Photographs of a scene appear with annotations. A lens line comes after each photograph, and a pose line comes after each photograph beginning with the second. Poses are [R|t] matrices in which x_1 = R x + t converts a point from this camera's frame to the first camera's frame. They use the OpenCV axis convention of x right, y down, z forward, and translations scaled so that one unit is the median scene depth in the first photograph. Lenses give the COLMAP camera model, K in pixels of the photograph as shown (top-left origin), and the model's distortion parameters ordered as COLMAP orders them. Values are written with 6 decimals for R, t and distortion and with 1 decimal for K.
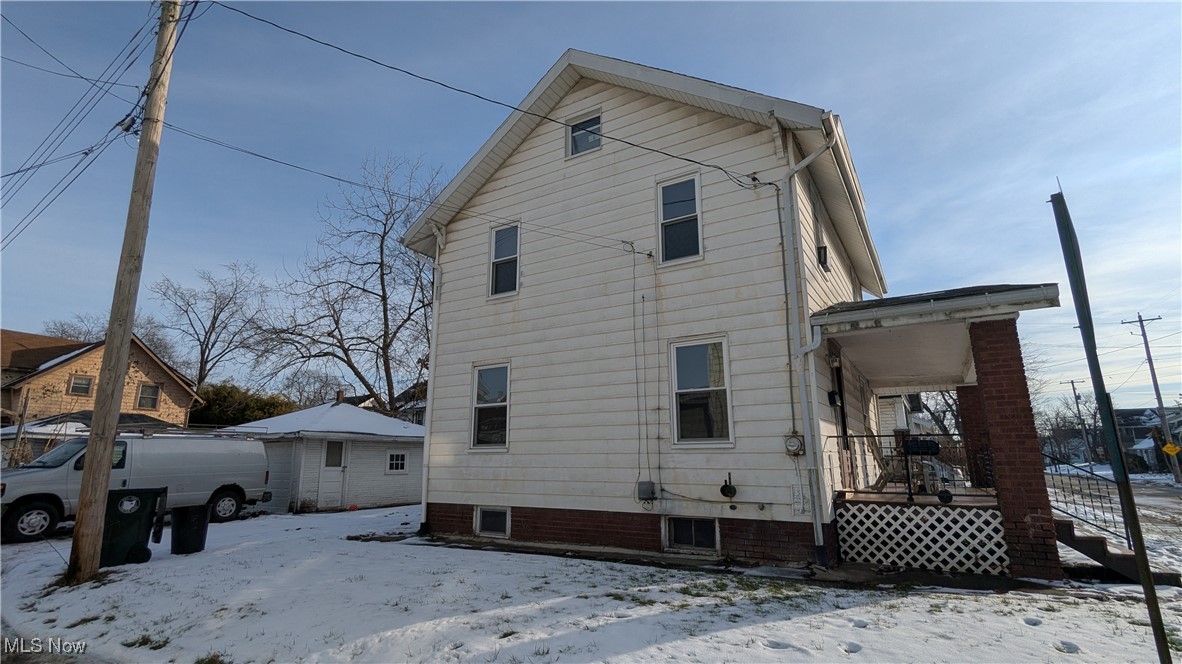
lens RADIAL K [[551.4, 0, 597.7], [0, 551.4, 331.7], [0, 0, 1]] dist [0.011080, -0.006025]
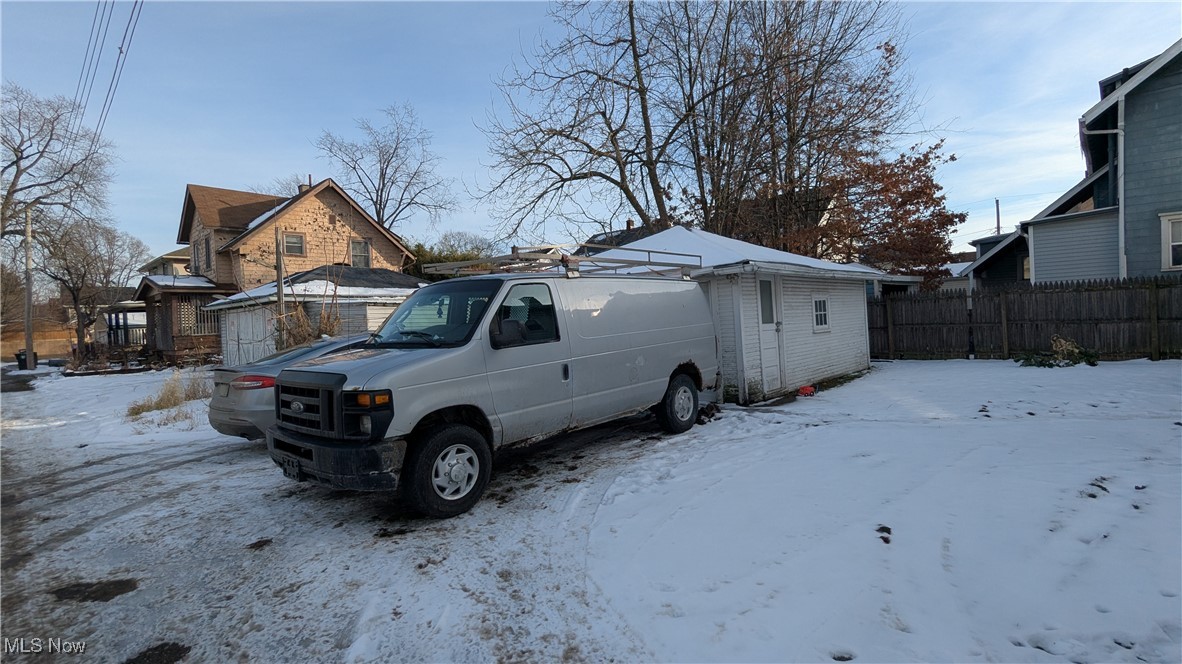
lens RADIAL K [[551.4, 0, 597.7], [0, 551.4, 331.7], [0, 0, 1]] dist [0.011080, -0.006025]
pose [[0.978656, -0.032382, -0.202939, -0.307648], [0.083903, 0.964414, 0.250730, 0.053777], [0.187598, -0.262406, 0.946547, 0.242456]]
